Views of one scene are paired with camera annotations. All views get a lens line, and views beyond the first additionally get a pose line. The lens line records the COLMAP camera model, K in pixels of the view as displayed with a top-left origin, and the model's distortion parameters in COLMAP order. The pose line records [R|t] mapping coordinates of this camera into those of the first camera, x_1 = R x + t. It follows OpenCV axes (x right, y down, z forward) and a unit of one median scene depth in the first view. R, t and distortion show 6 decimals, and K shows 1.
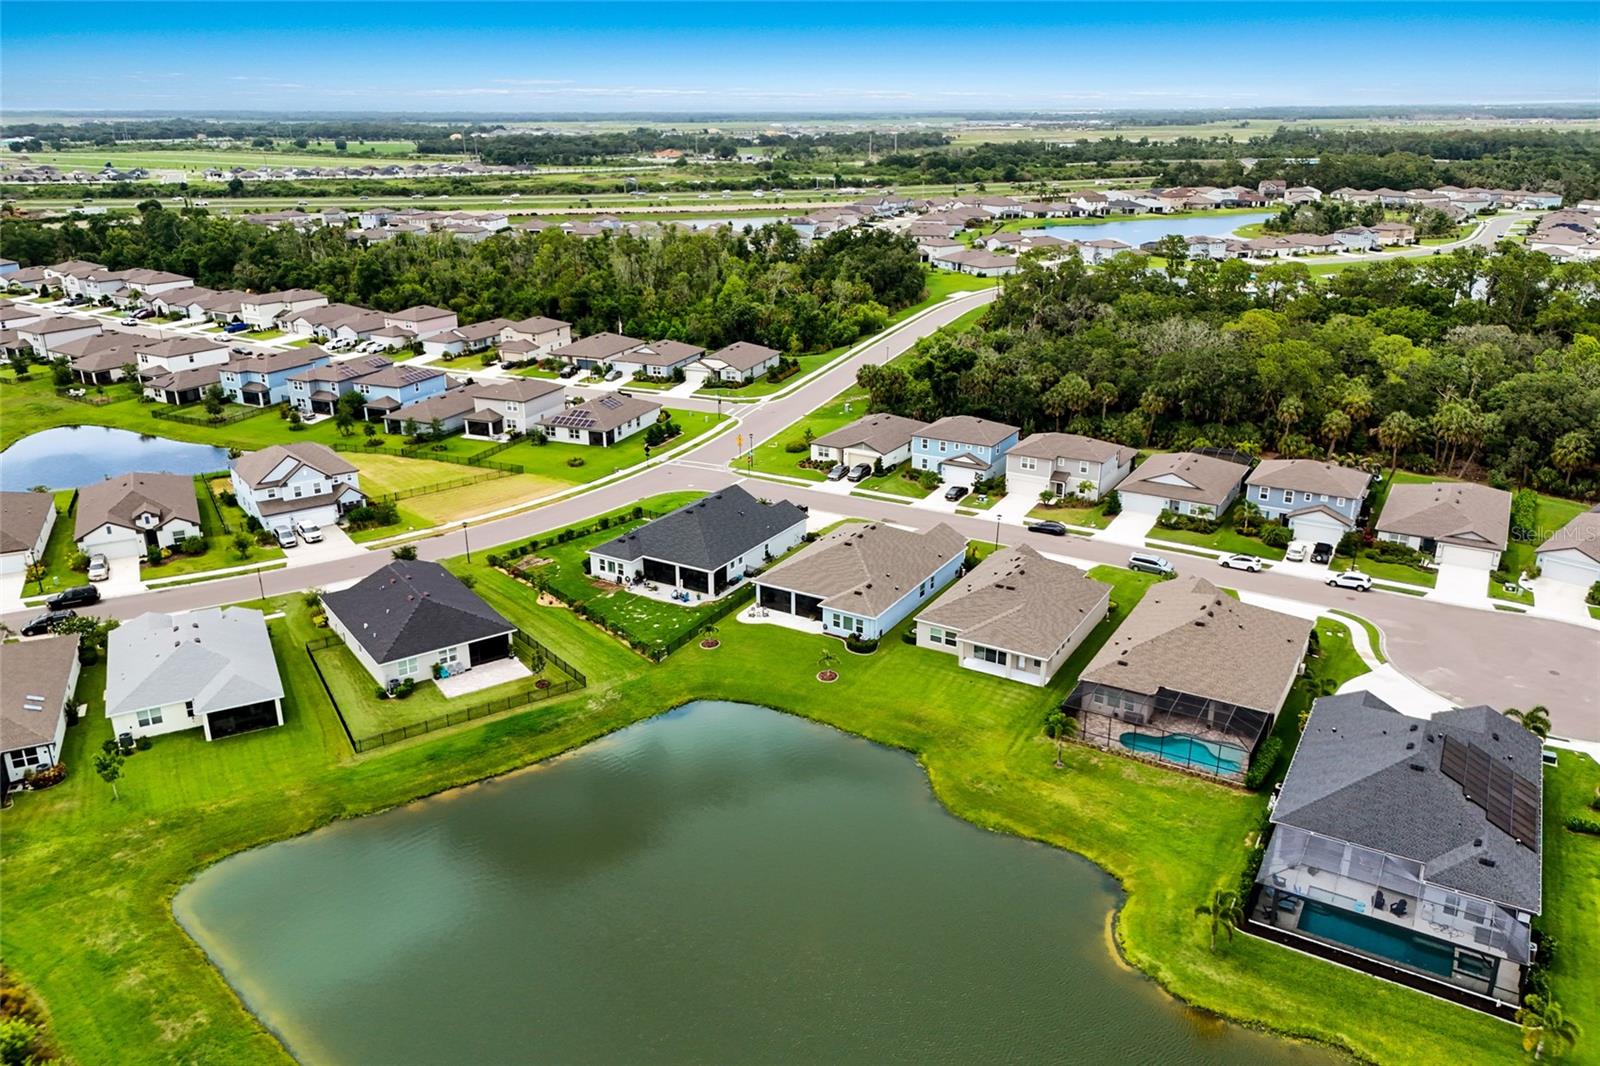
lens RADIAL K [[1178.6, 0, 801.3], [0, 1178.6, 537.5], [0, 0, 1]] dist [0.089467, -0.085309]
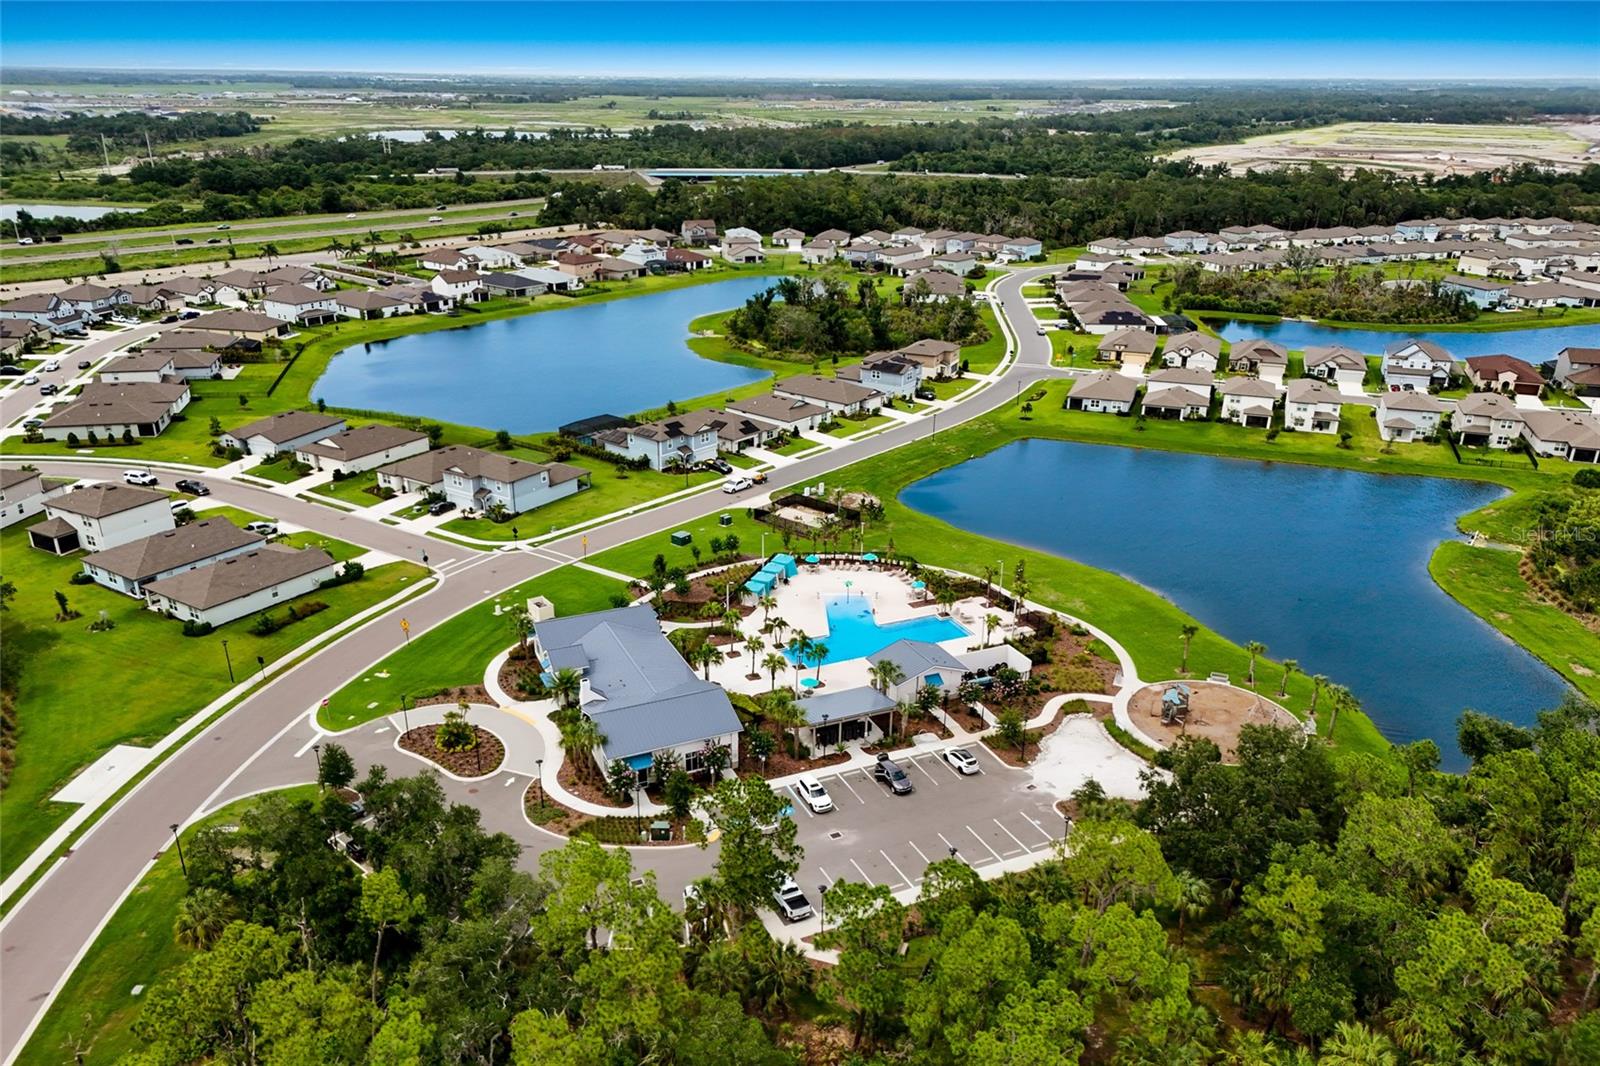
lens RADIAL K [[1178.6, 0, 799.1], [0, 1178.6, 580.3], [0, 0, 1]] dist [0.089467, -0.085309]
pose [[0.881891, -0.173957, 0.438186, 0.373003], [0.148676, 0.984628, 0.091666, -0.580573], [-0.447397, -0.015692, 0.894198, 1.319393]]
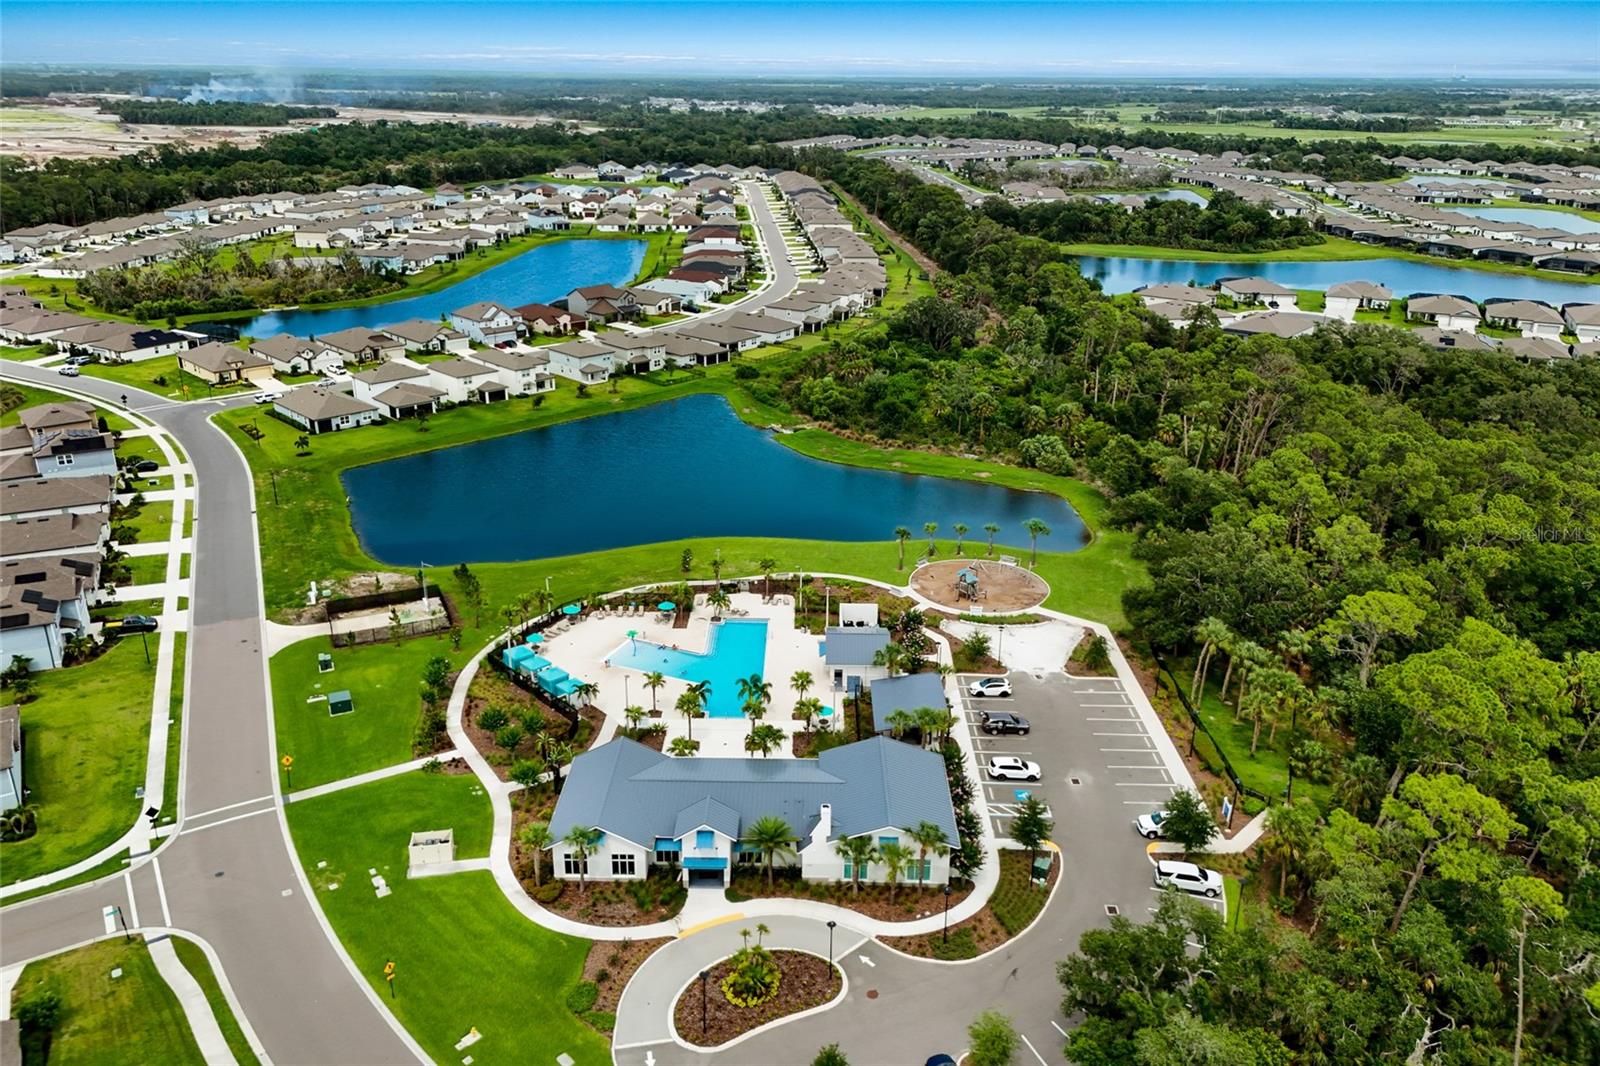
lens RADIAL K [[1178.6, 0, 807.2], [0, 1178.6, 544.0], [0, 0, 1]] dist [0.089467, -0.085309]
pose [[-0.050438, -0.365302, 0.929522, 0.046040], [0.330667, 0.872106, 0.360681, -0.816587], [-0.942399, 0.325554, 0.076806, 1.999276]]
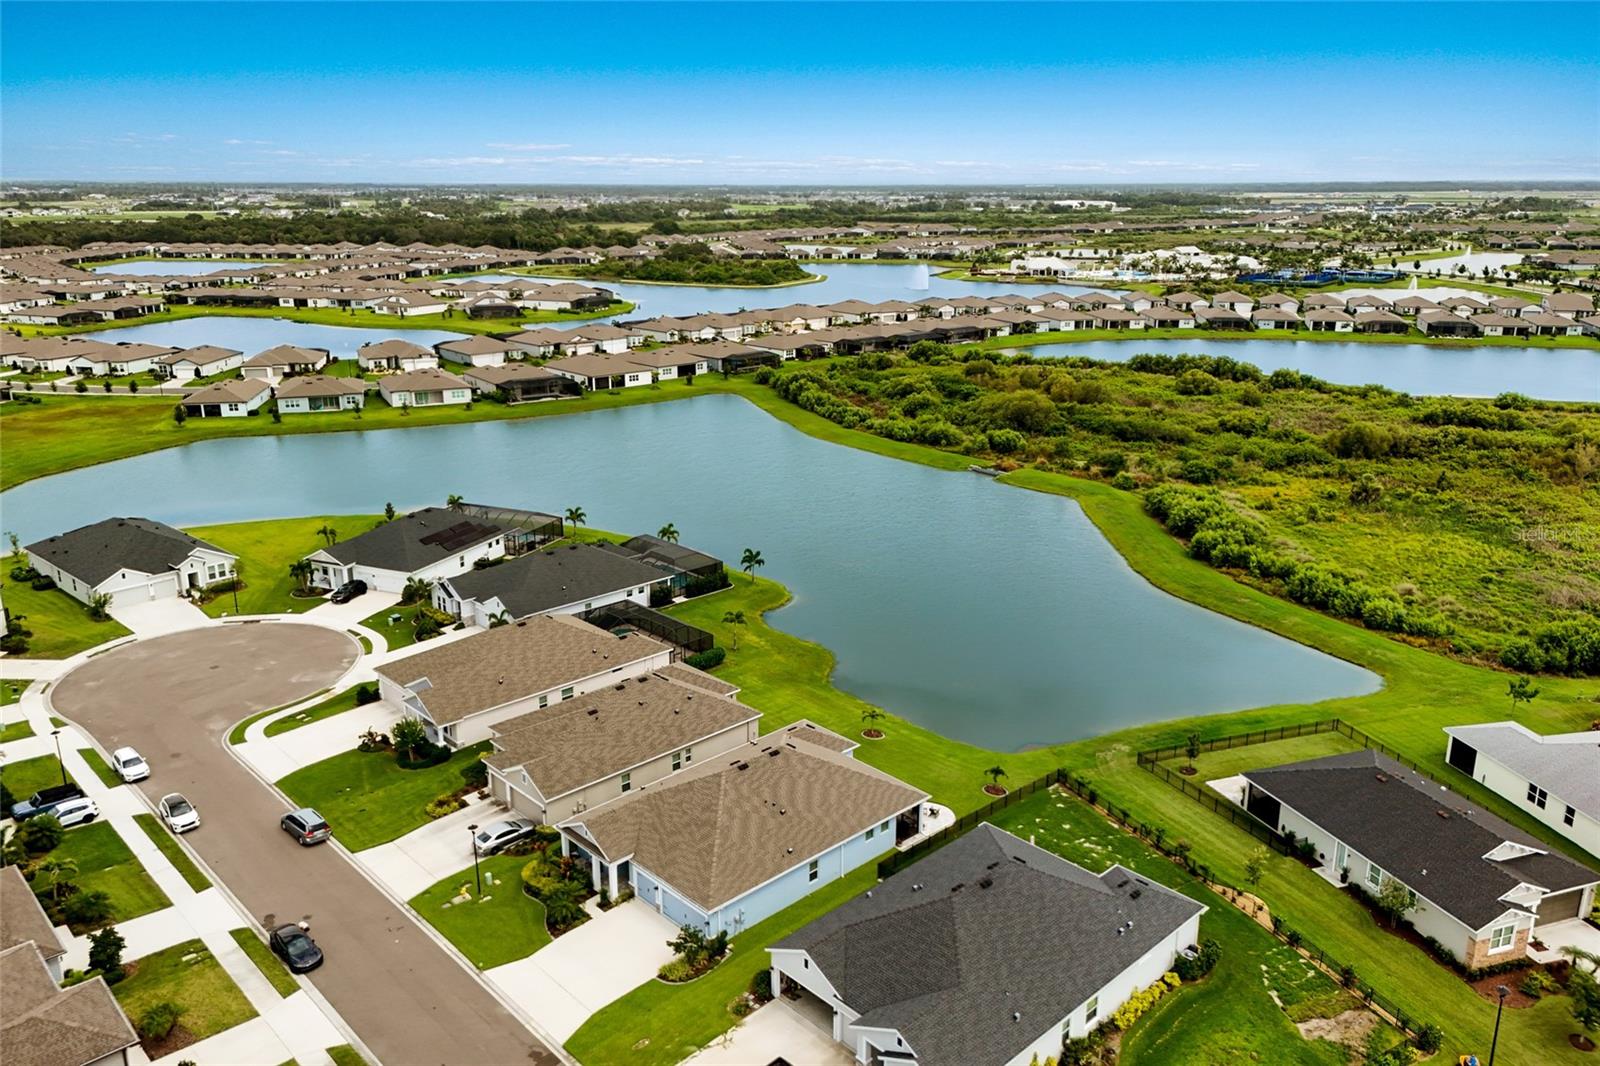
lens RADIAL K [[1178.6, 0, 797.2], [0, 1178.6, 534.8], [0, 0, 1]] dist [0.089467, -0.085309]
pose [[-0.959831, -0.076638, 0.269911, -0.118681], [0.099291, 0.806951, 0.582213, -0.417653], [-0.262424, 0.585626, -0.766926, 1.210707]]
